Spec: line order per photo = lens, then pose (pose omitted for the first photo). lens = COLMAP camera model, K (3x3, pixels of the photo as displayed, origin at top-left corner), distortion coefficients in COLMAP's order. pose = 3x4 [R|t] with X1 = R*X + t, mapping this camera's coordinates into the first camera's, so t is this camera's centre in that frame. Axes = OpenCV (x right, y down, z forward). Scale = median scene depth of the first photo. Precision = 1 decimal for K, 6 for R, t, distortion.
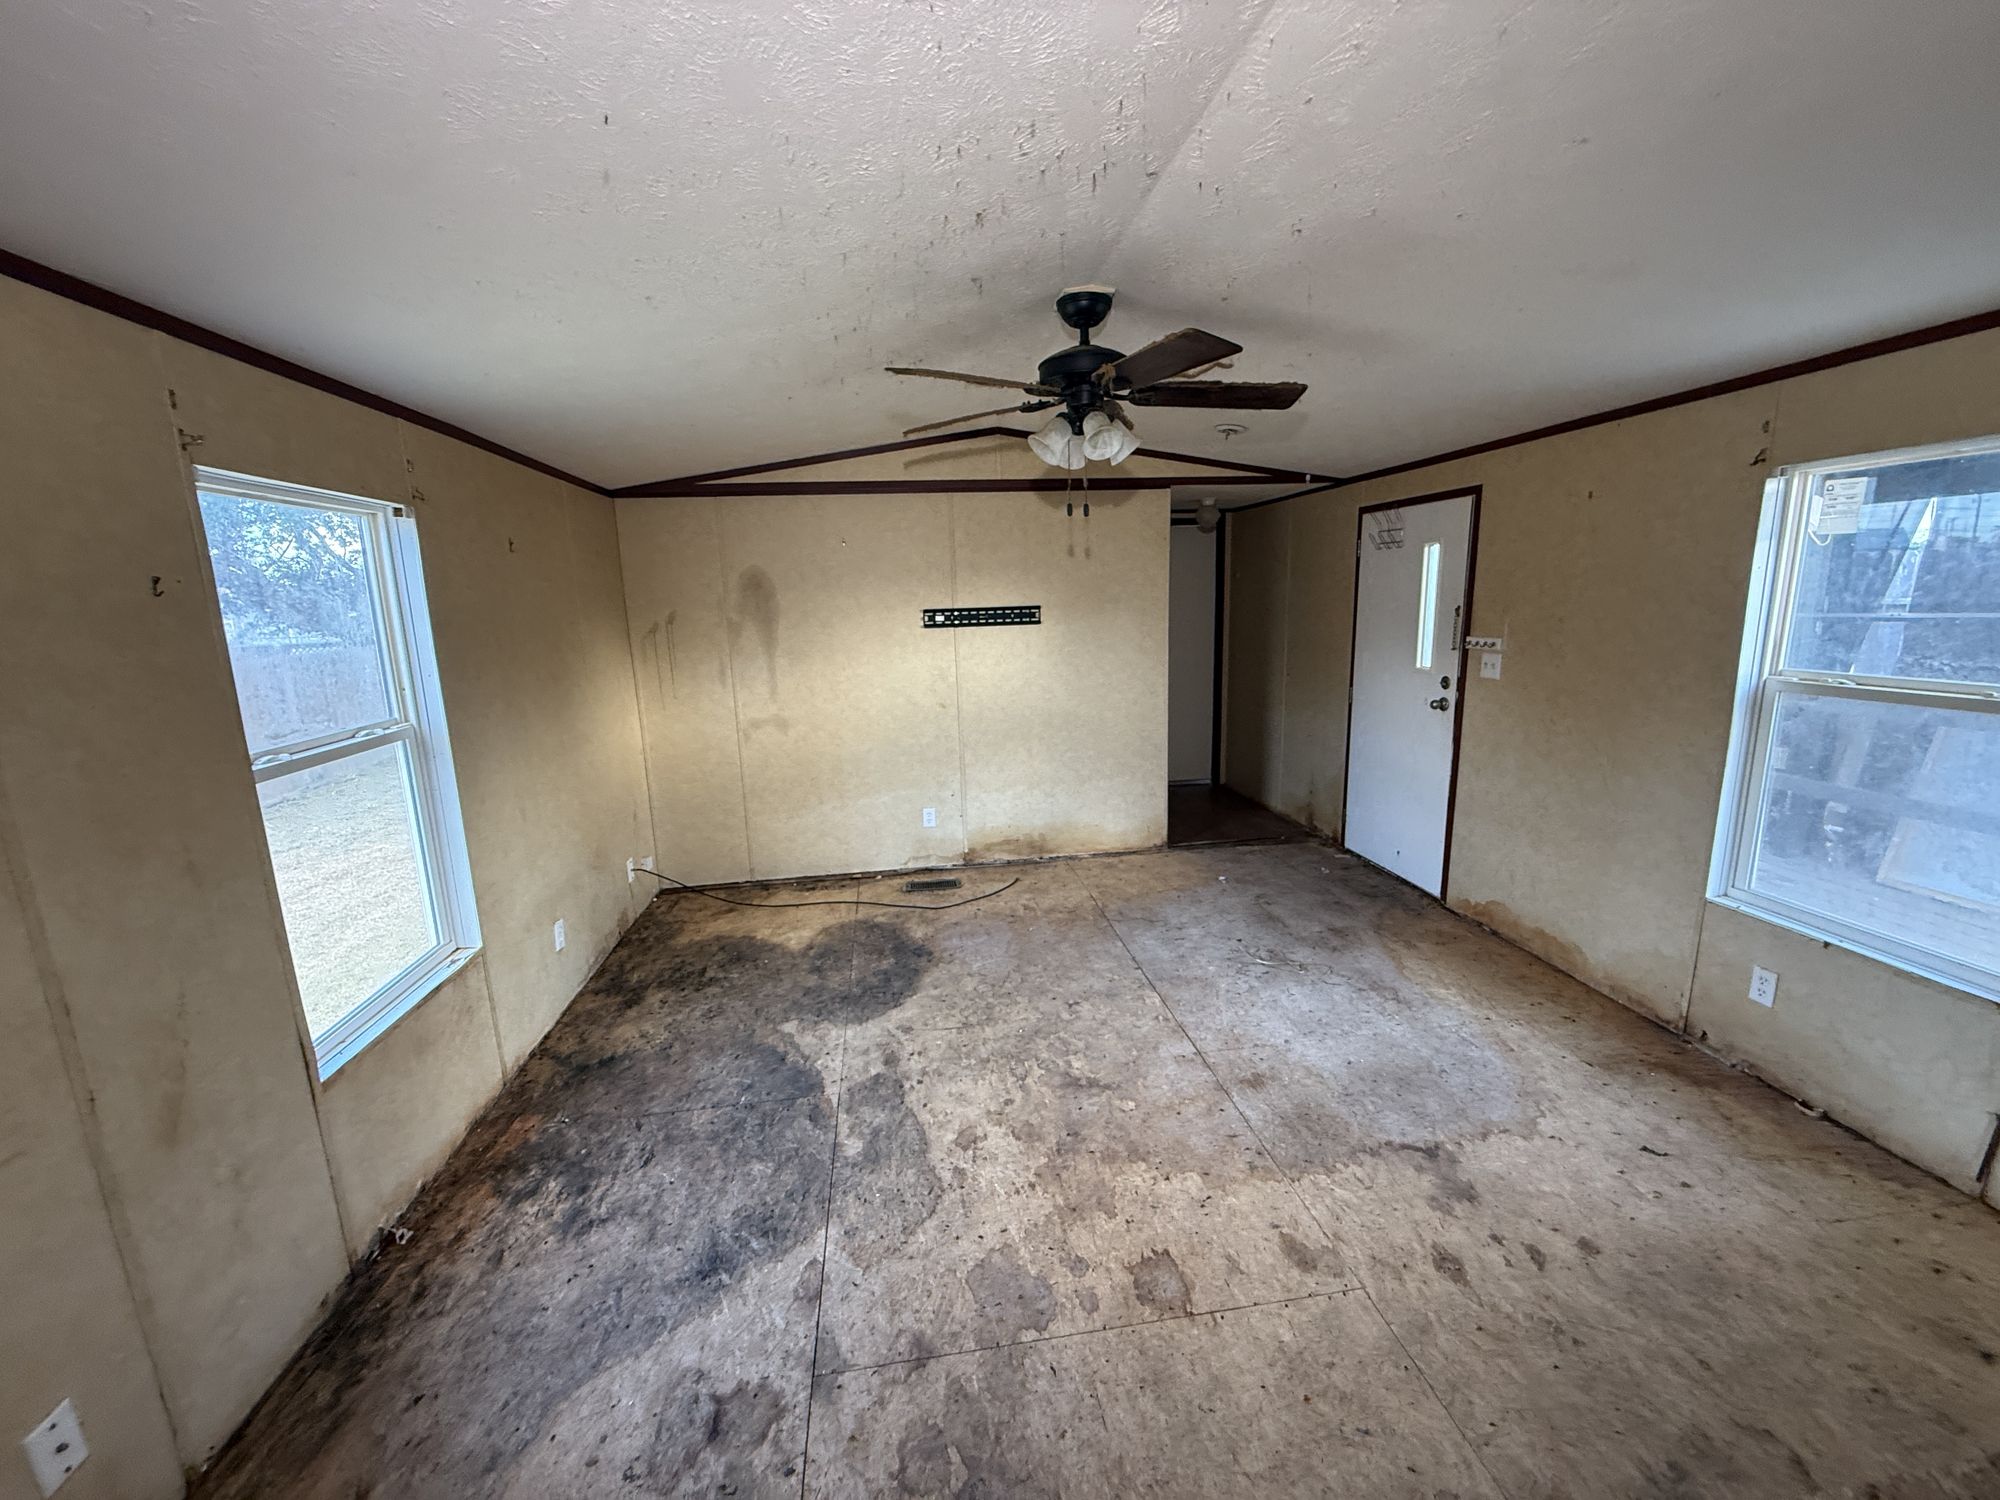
lens RADIAL K [[802.1, 0, 994.0], [0, 802.1, 752.0], [0, 0, 1]] dist [-0.000681, 0.000056]
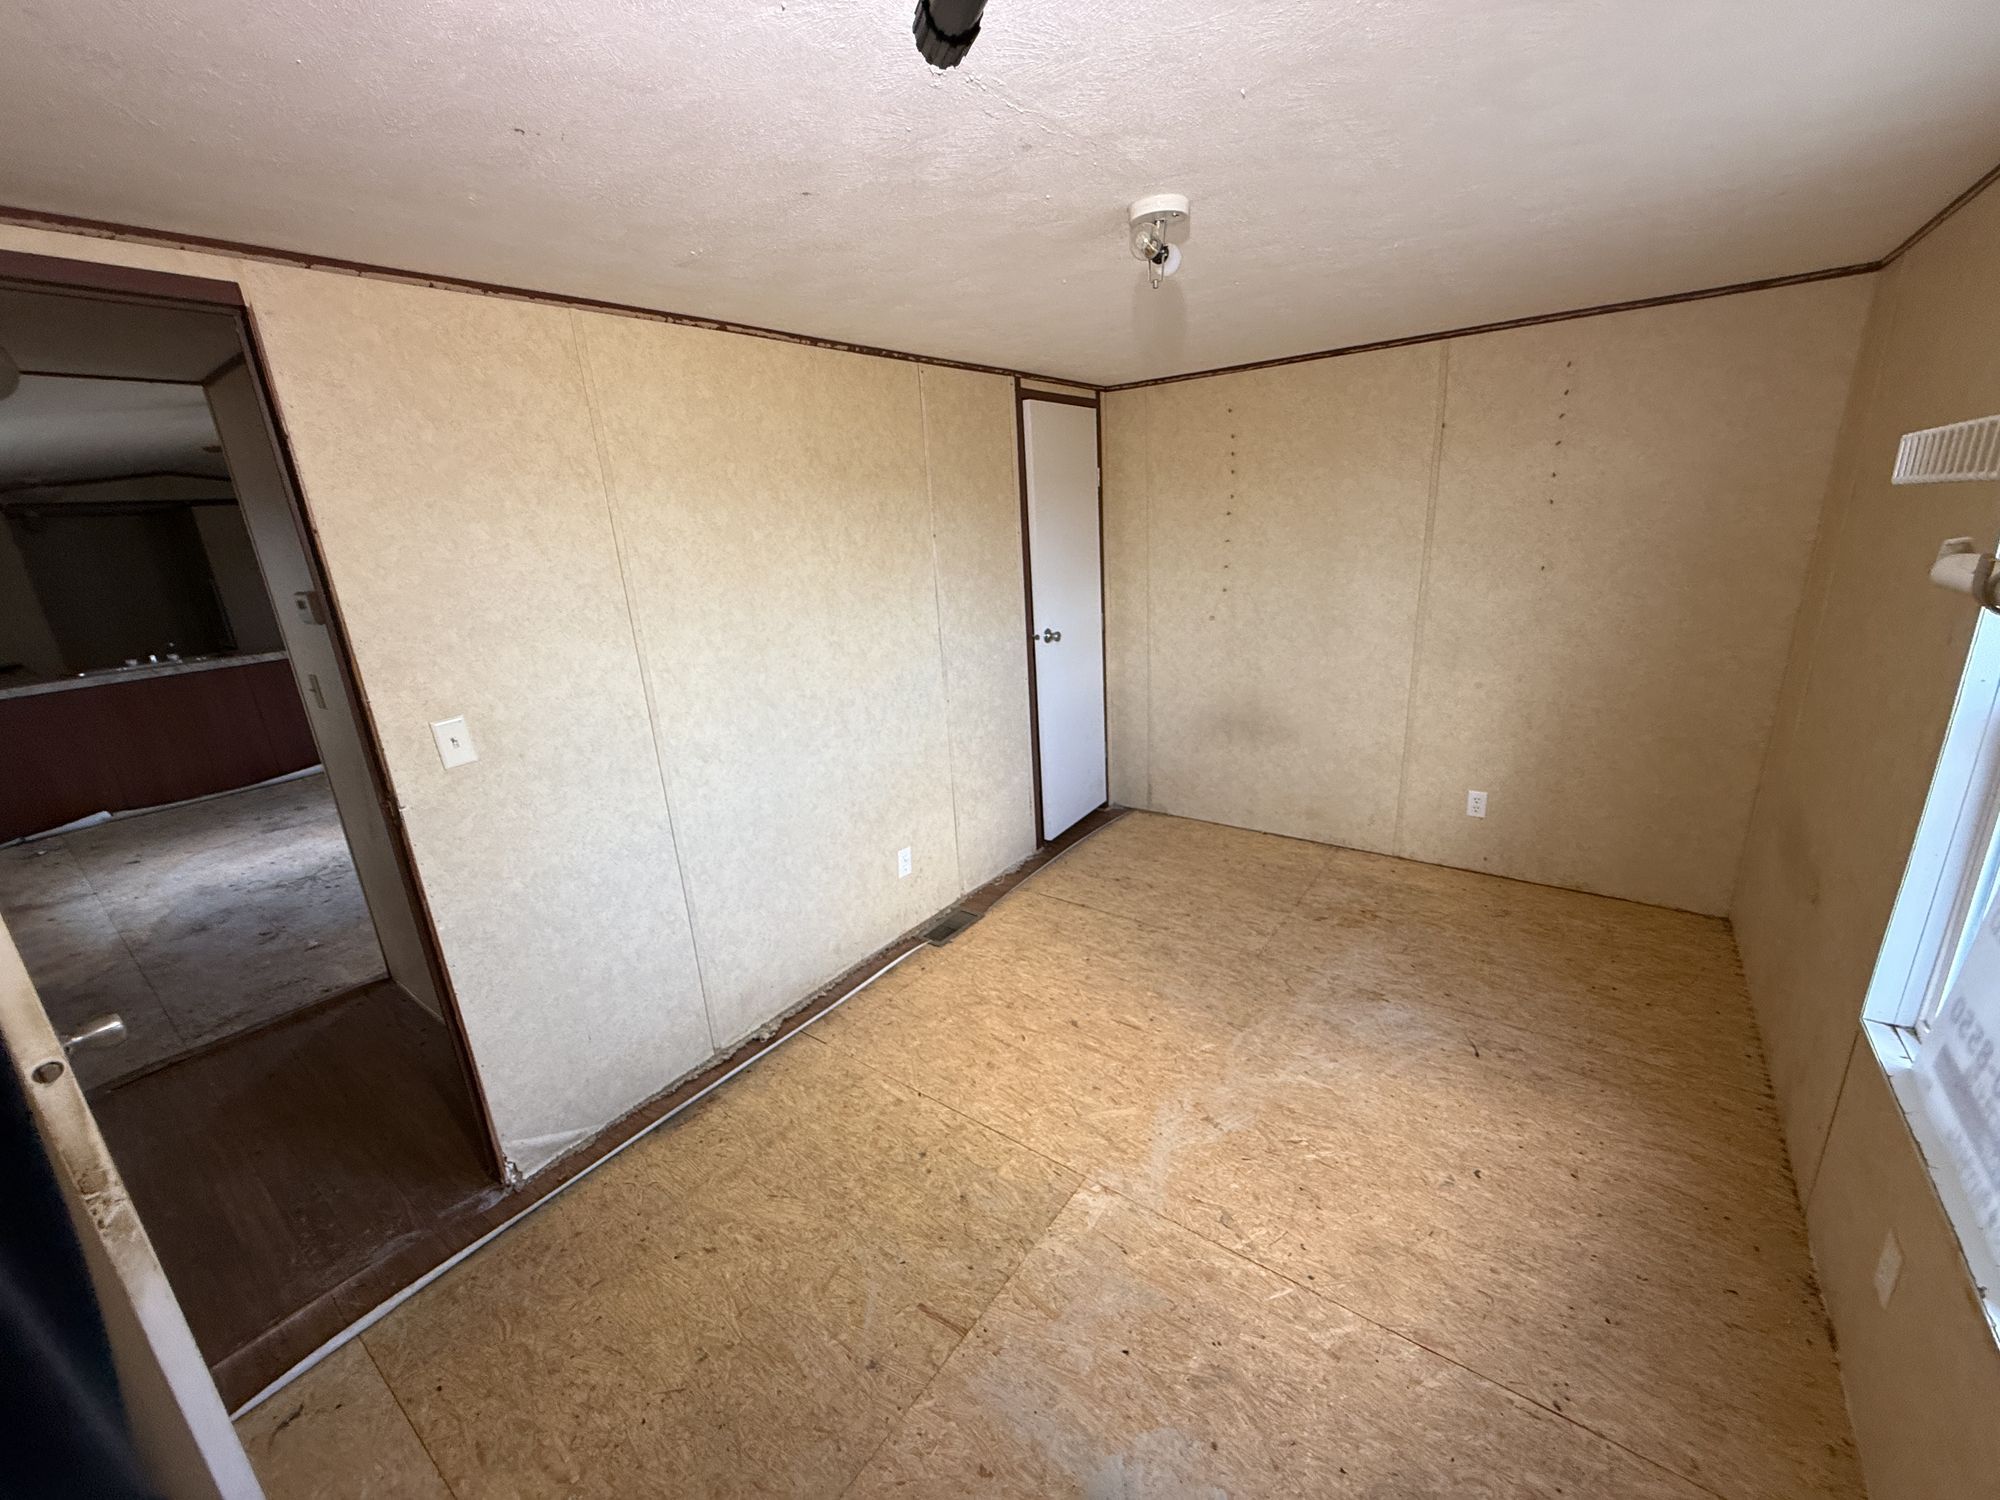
lens RADIAL K [[802.1, 0, 1004.5], [0, 802.1, 756.8], [0, 0, 1]] dist [-0.000681, 0.000056]
pose [[-0.693965, 0.280054, -0.663312, 0.447317], [-0.058301, 0.896373, 0.439449, -0.610779], [0.717645, 0.343634, -0.605724, 2.972696]]
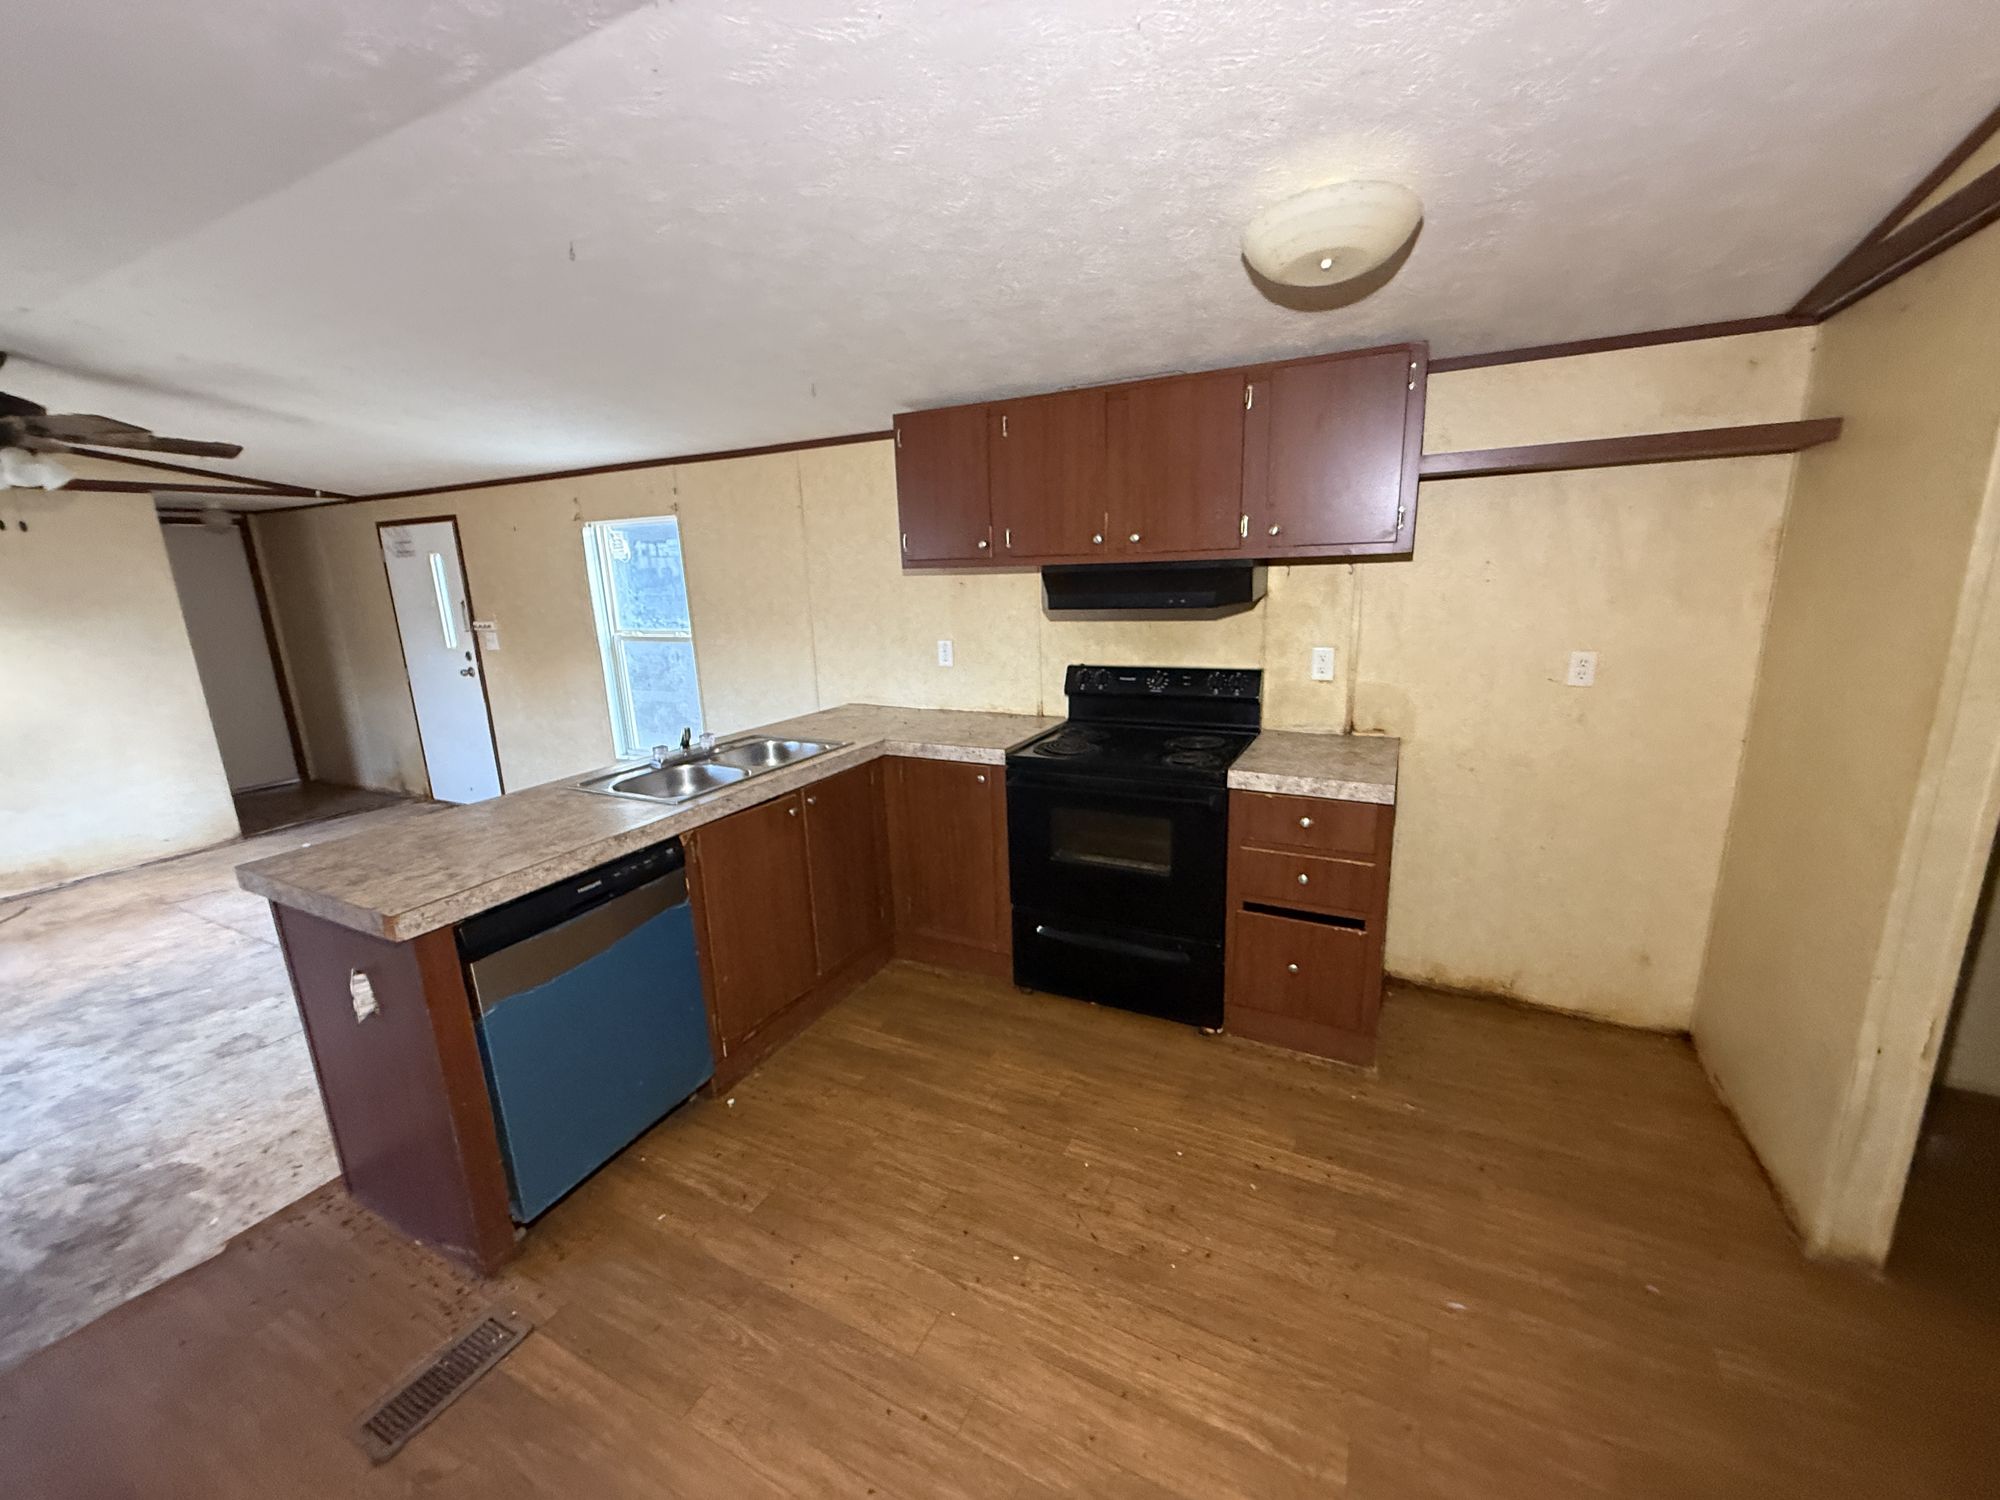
lens RADIAL K [[802.1, 0, 1007.5], [0, 802.1, 751.6], [0, 0, 1]] dist [-0.000681, 0.000056]
pose [[0.571955, -0.170764, 0.802314, -0.055007], [0.169523, 0.981583, 0.088069, 0.150599], [-0.802577, 0.085639, 0.590370, -0.740687]]
